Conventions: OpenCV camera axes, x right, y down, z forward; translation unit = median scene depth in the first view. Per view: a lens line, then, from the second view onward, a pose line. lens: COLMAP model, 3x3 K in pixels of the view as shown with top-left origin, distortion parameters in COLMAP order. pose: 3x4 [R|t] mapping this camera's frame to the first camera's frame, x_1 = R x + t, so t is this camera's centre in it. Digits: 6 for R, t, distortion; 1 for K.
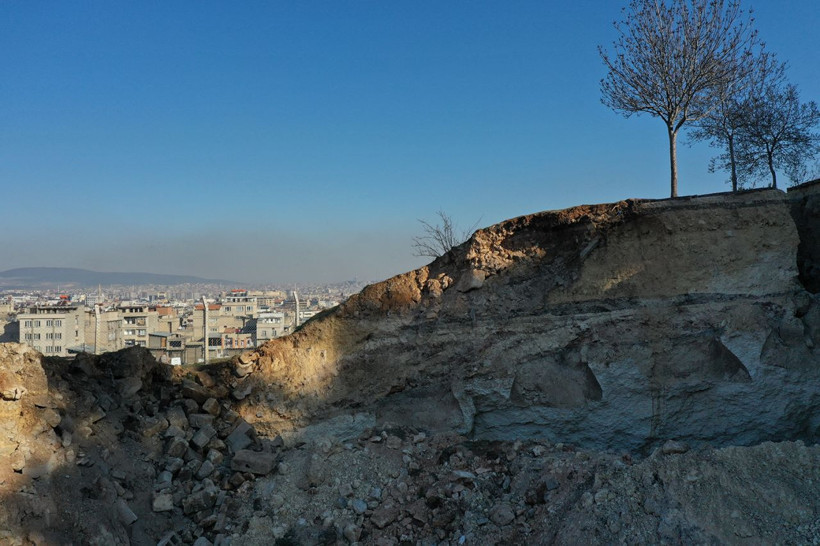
lens RADIAL K [[649.0, 0, 410.0], [0, 649.0, 273.0], [0, 0, 1]] dist [0.012376, -0.000614]
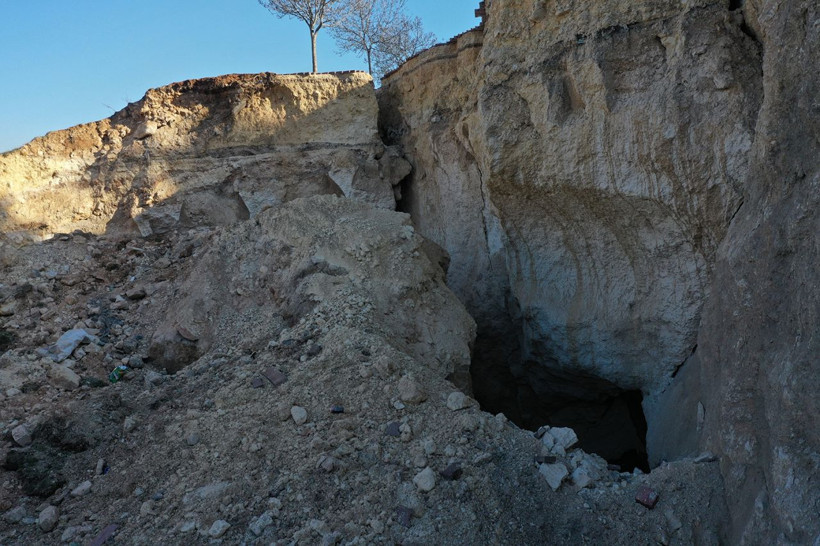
lens RADIAL K [[649.0, 0, 410.0], [0, 649.0, 273.0], [0, 0, 1]] dist [0.012376, -0.000614]
pose [[0.907038, -0.033627, 0.419704, 0.021590], [-0.009766, 0.994857, 0.100814, 0.158178], [-0.420936, -0.095541, 0.902045, -0.374447]]
